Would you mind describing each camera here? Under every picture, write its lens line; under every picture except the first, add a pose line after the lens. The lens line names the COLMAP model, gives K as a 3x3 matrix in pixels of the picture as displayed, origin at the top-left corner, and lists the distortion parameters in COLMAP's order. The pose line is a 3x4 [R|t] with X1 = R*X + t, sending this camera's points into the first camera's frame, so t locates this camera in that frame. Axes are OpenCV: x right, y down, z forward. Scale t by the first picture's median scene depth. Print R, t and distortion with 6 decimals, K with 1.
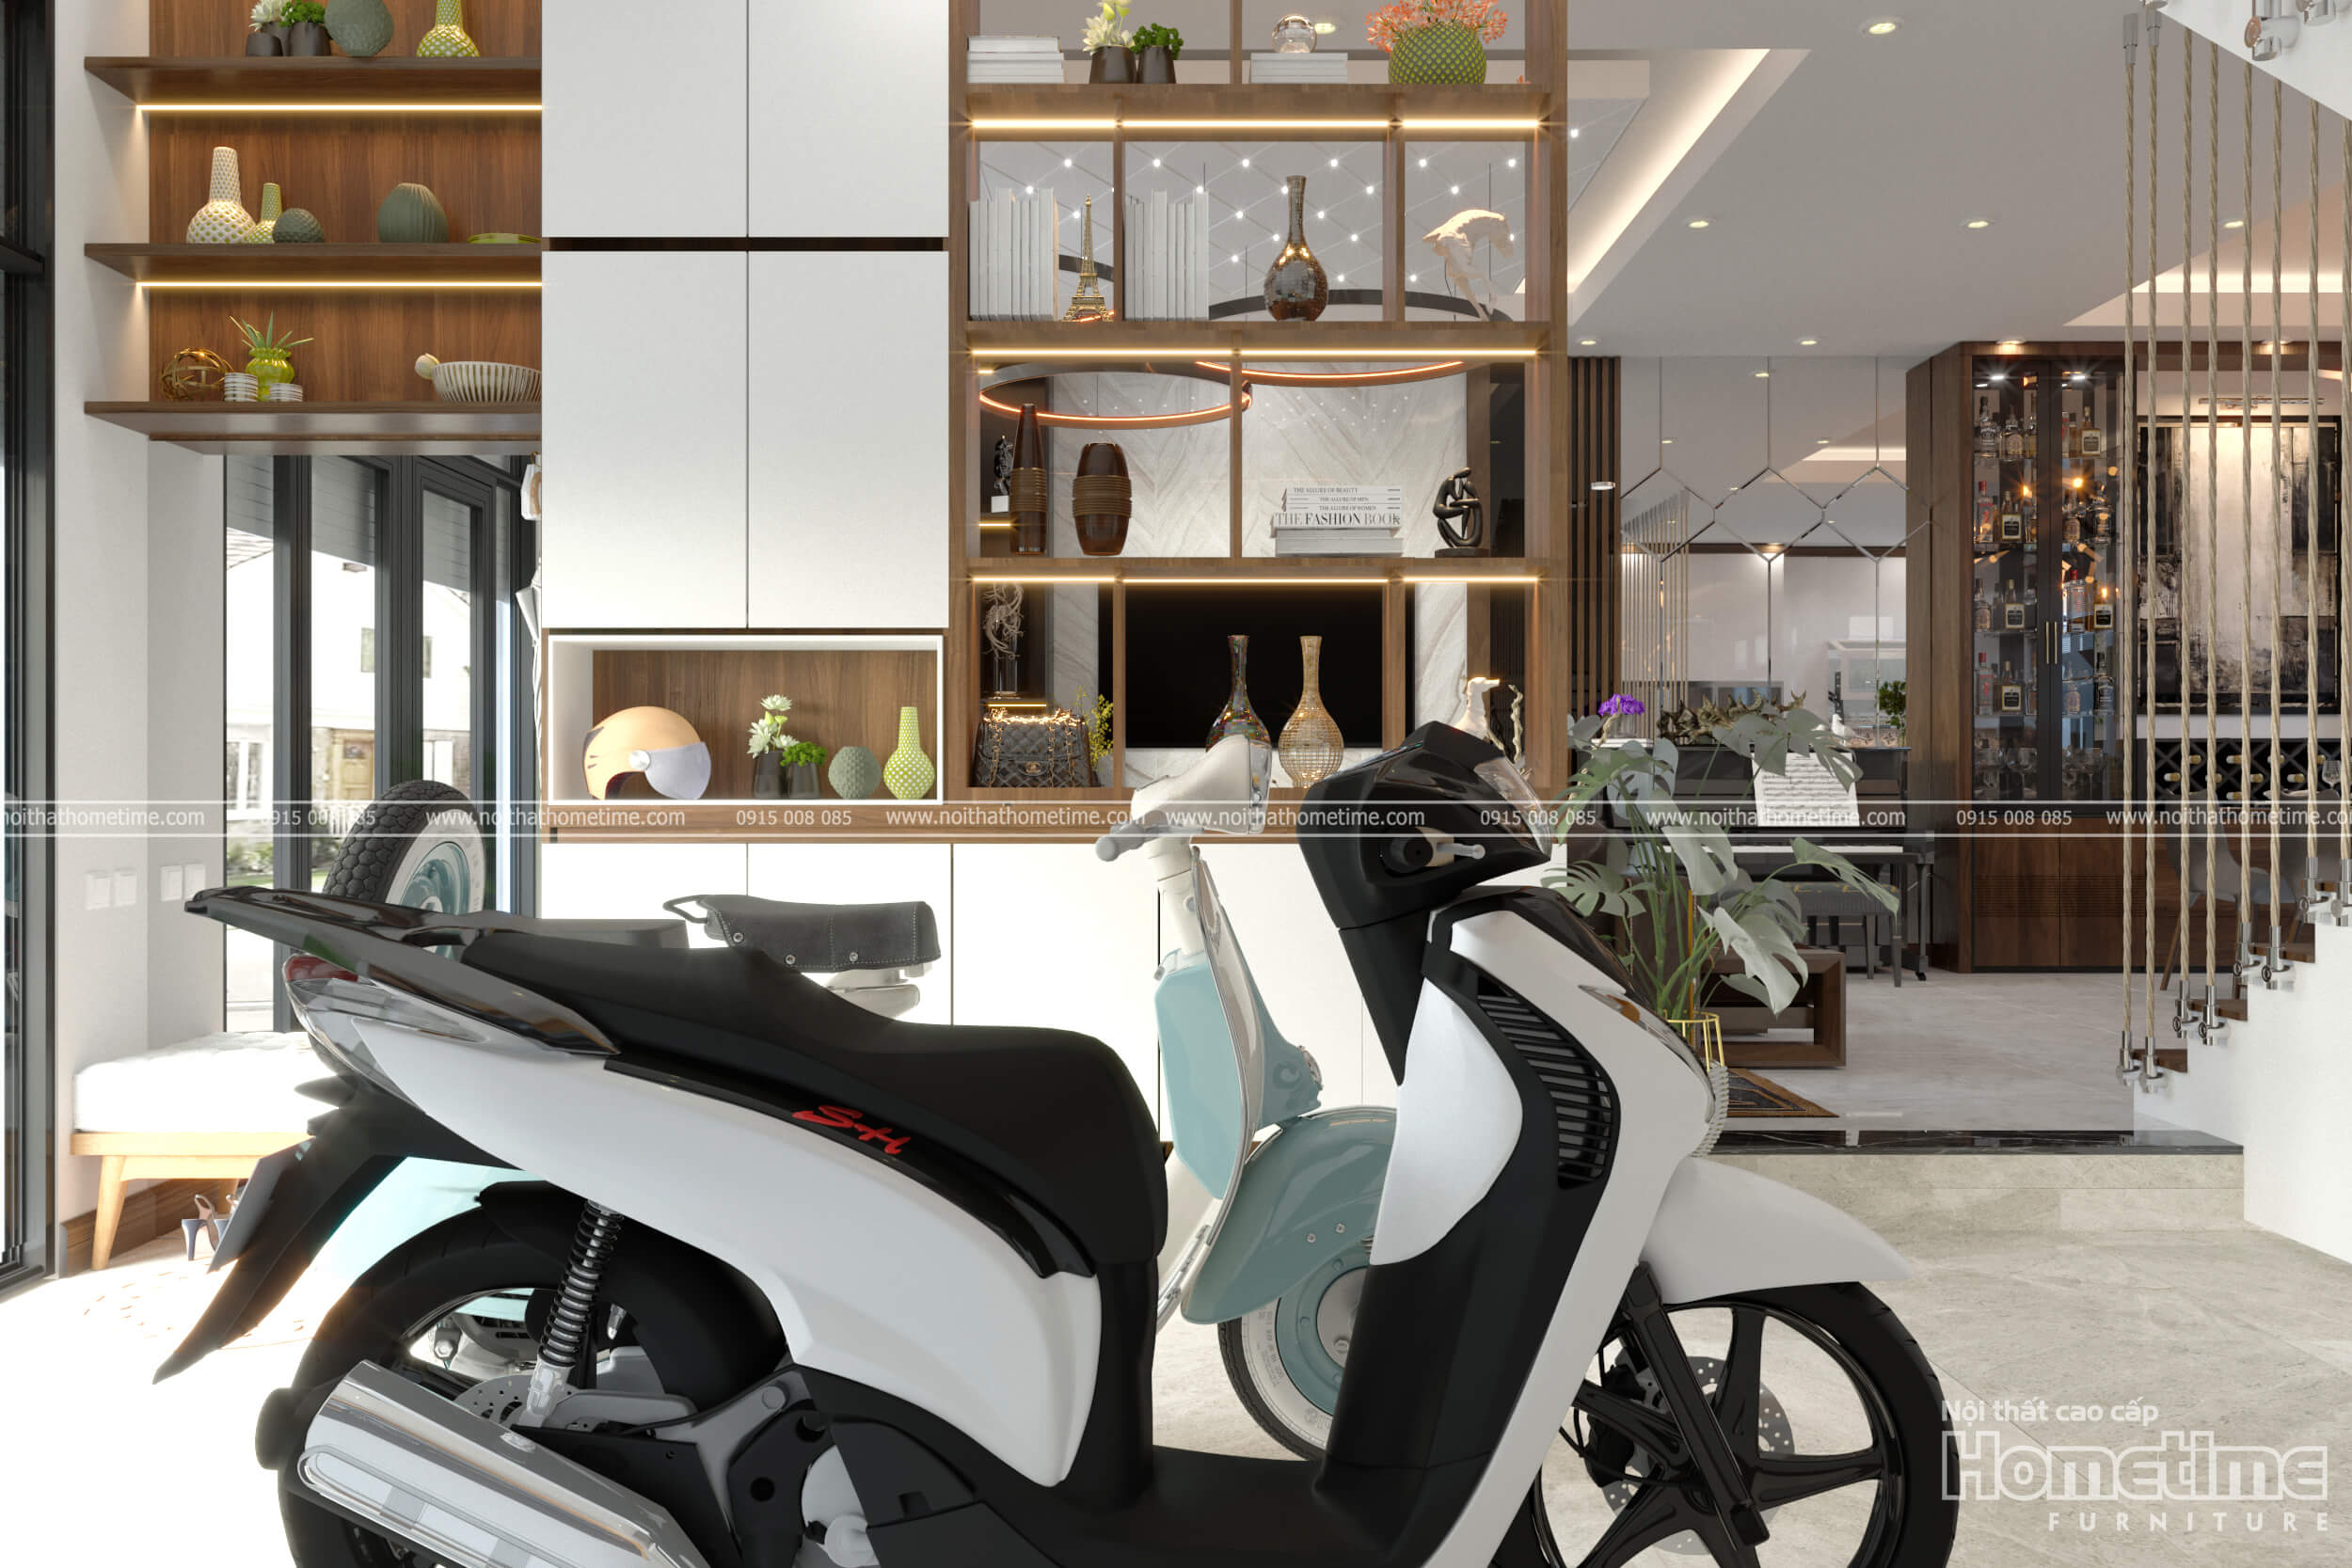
lens RADIAL K [[1782.3, 0, 1176.0], [0, 1782.3, 784.0], [0, 0, 1]] dist [-0.010043, 0.000184]
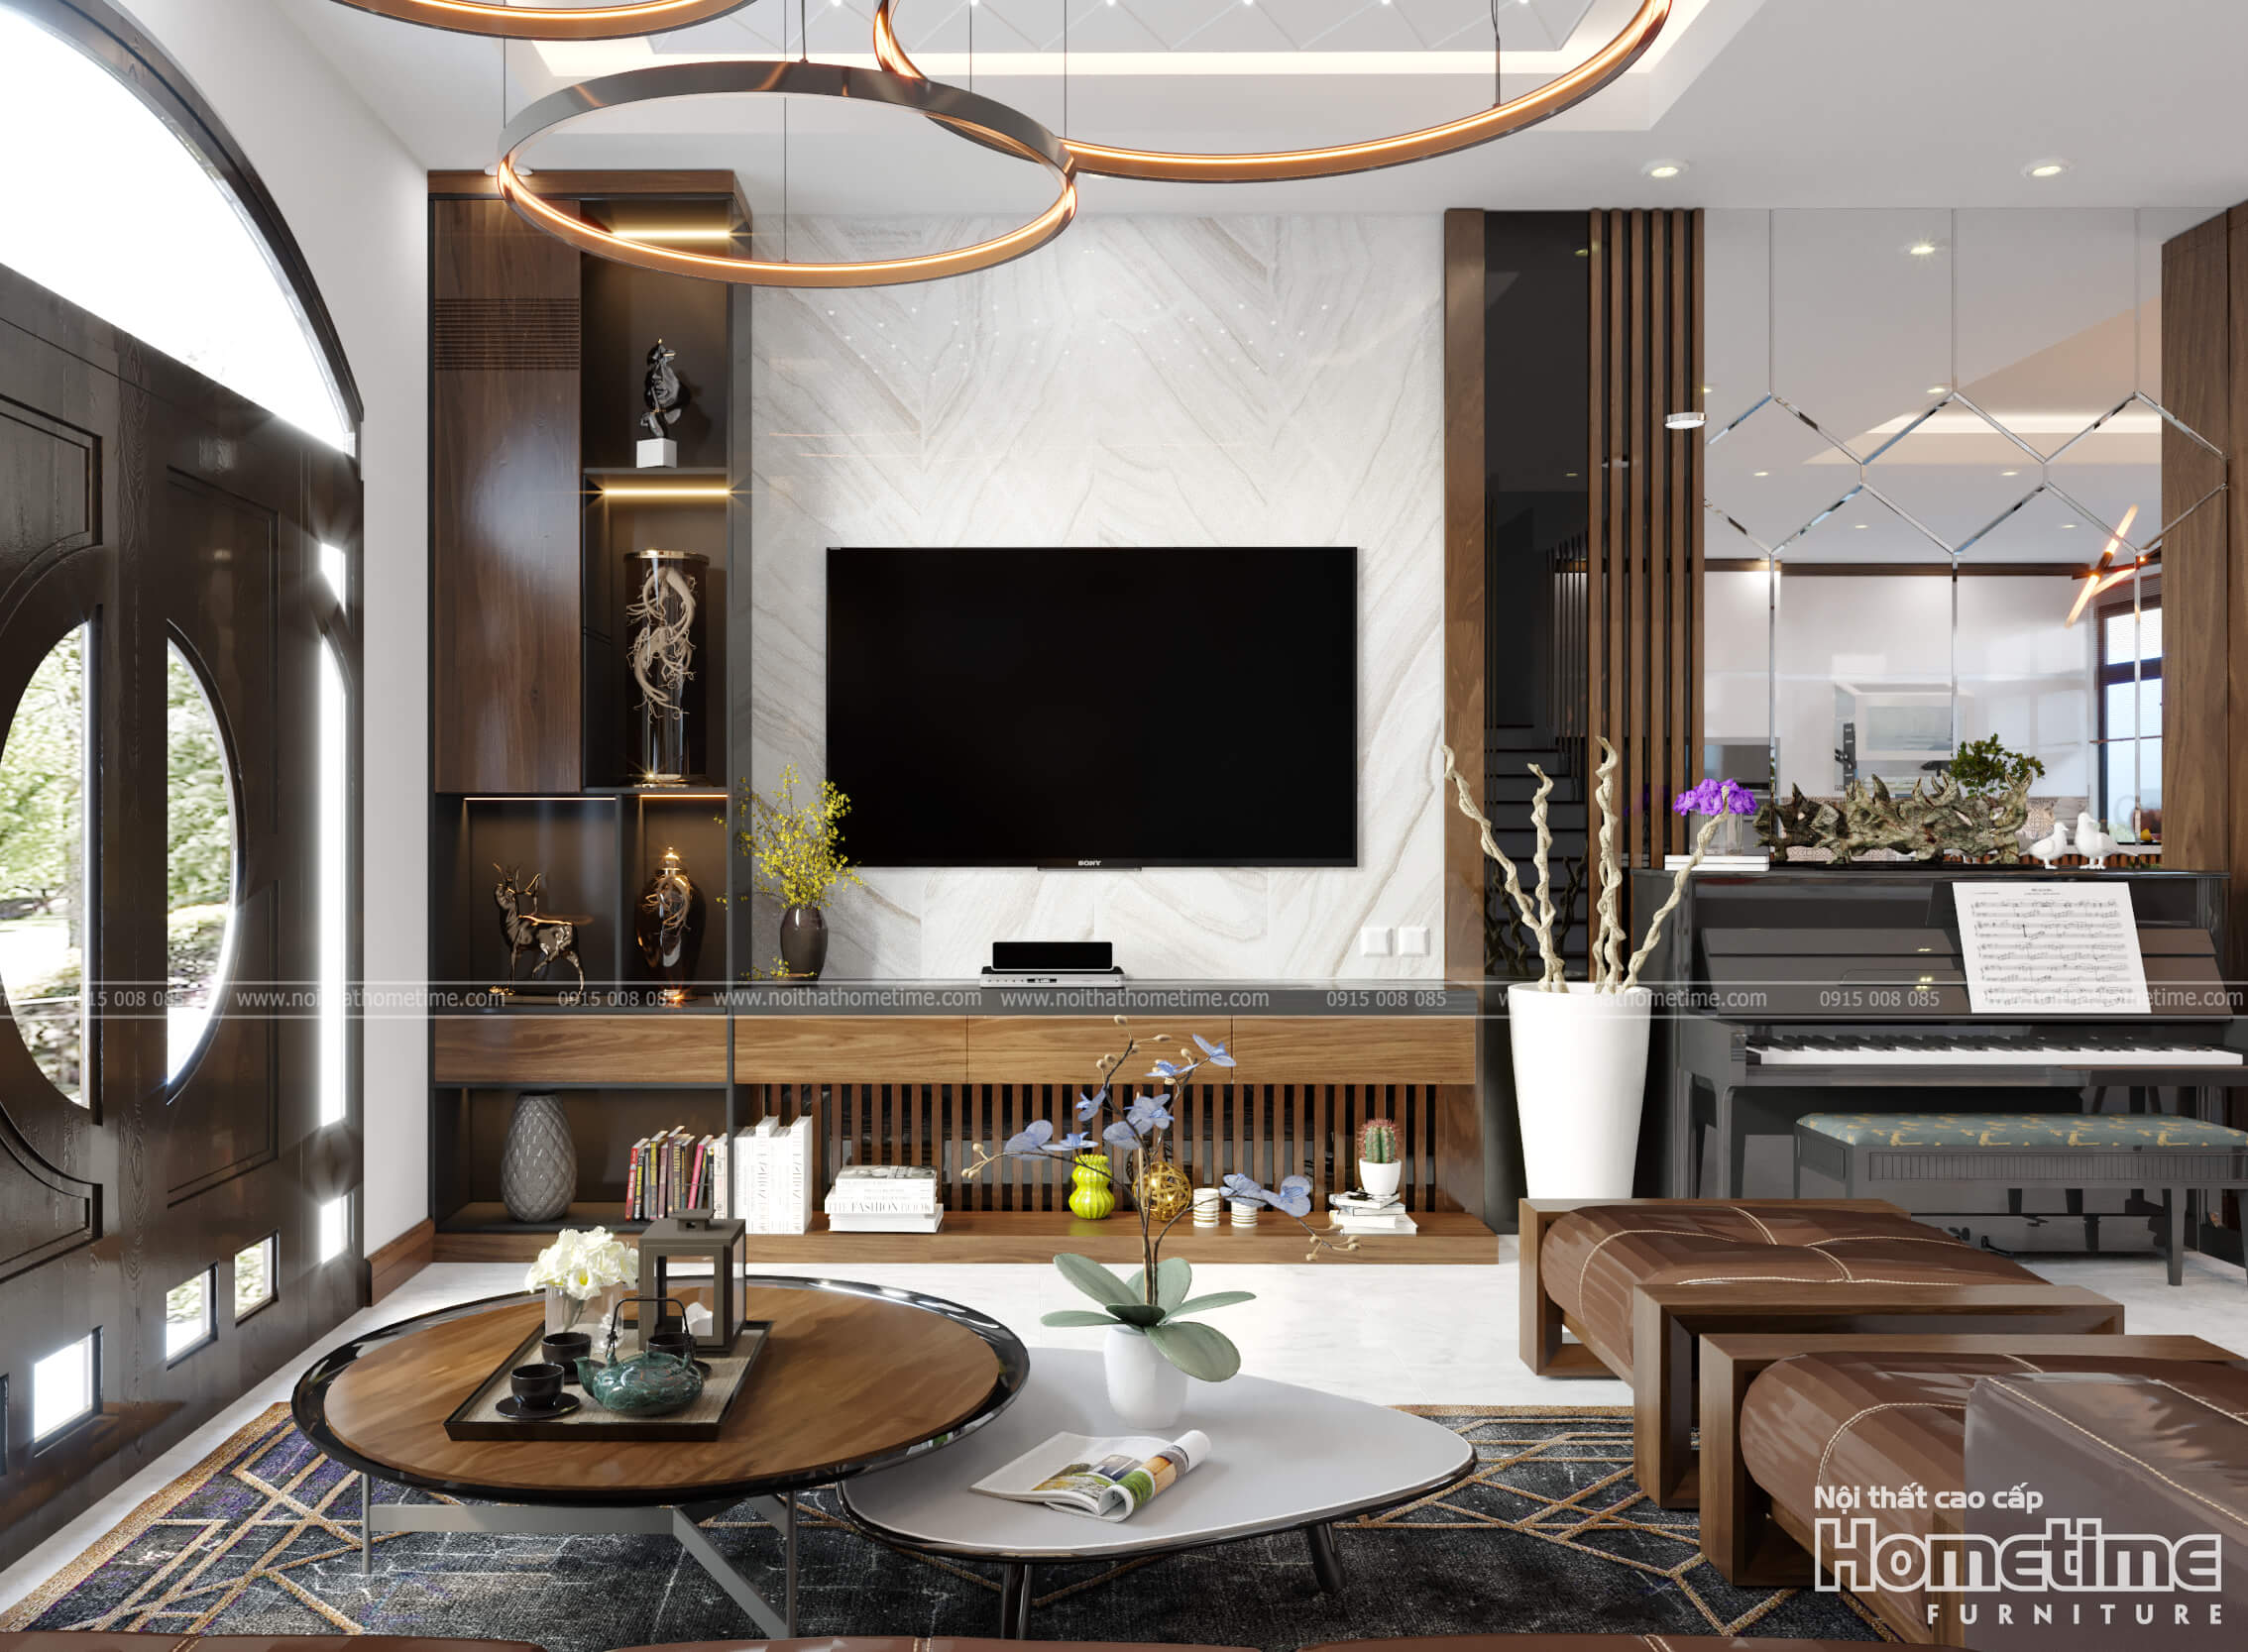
lens RADIAL K [[1818.1, 0, 1006.5], [0, 1818.1, 827.4], [0, 0, 1]] dist [-0.006952, -0.001941]
pose [[0.999999, -0.000607, 0.001369, 0.015969], [0.000606, 1.000000, 0.000723, -0.034147], [-0.001370, -0.000722, 0.999999, 0.394254]]
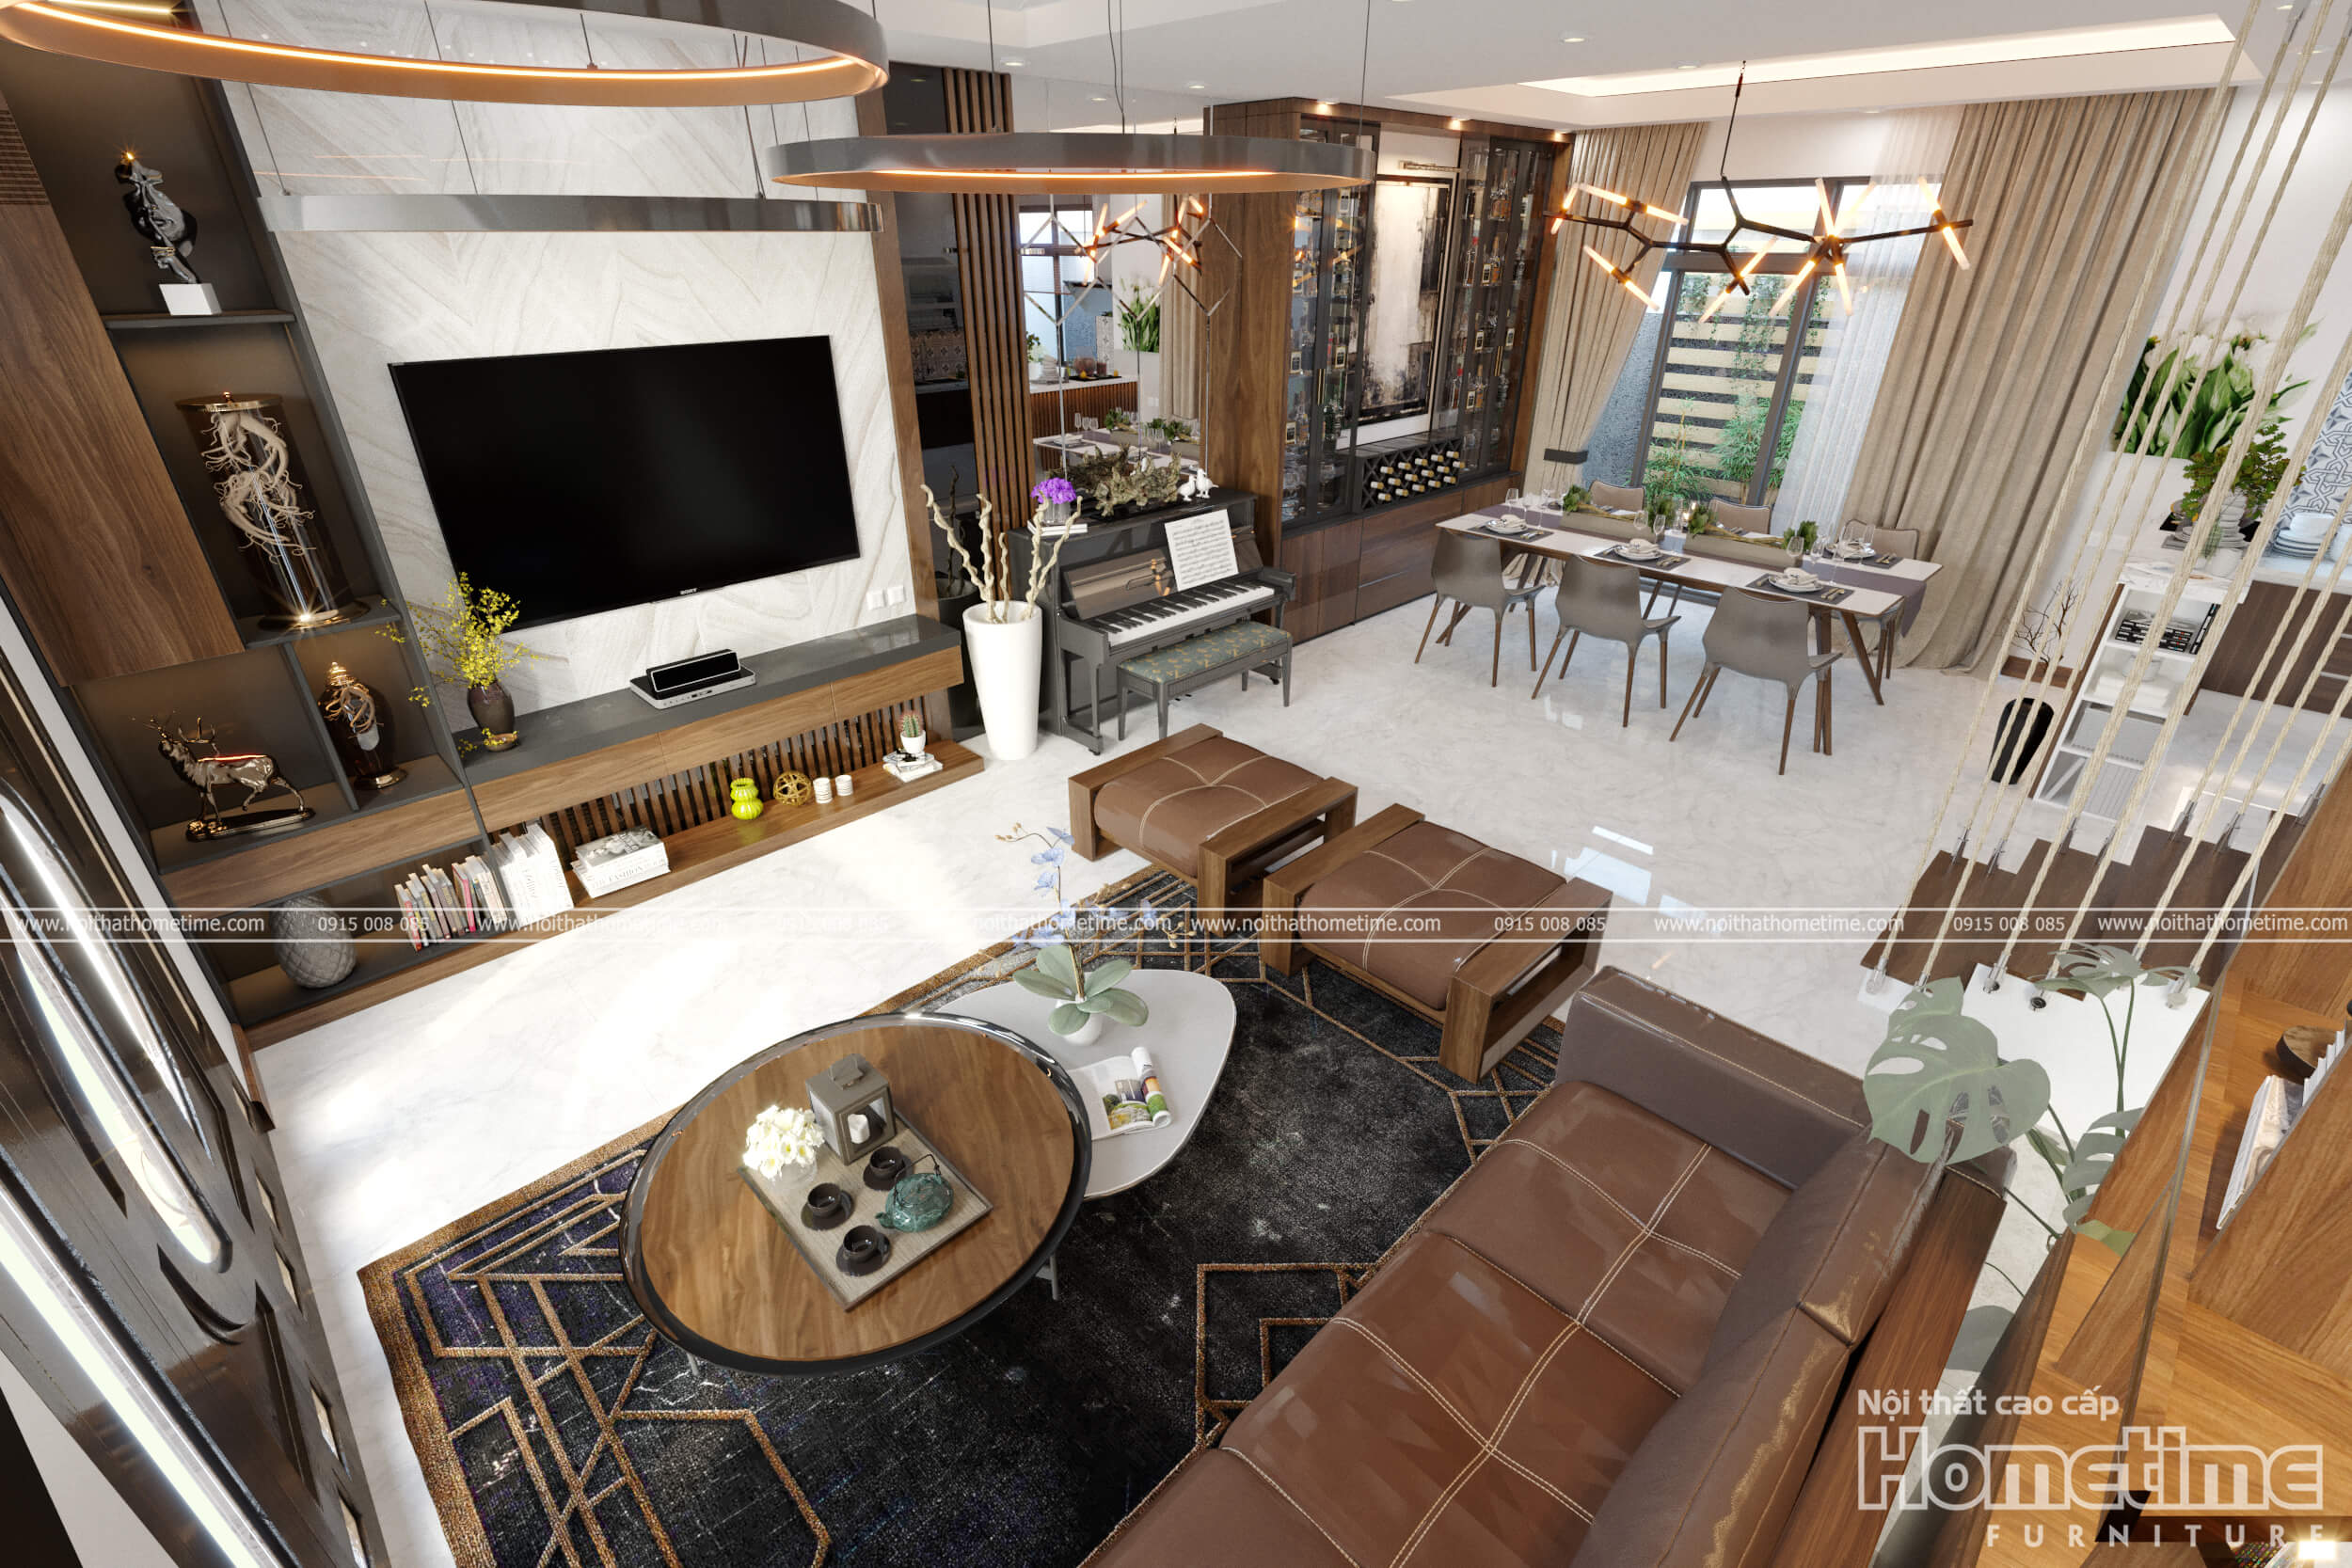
lens RADIAL K [[1045.6, 0, 1176.0], [0, 1045.6, 784.0], [0, 0, 1]] dist [0.001073, 0.000004]
pose [[0.706611, -0.329471, 0.626218, -0.131346], [0.000106, 0.885035, 0.465524, -0.170624], [-0.707602, -0.328878, 0.625411, 0.504982]]
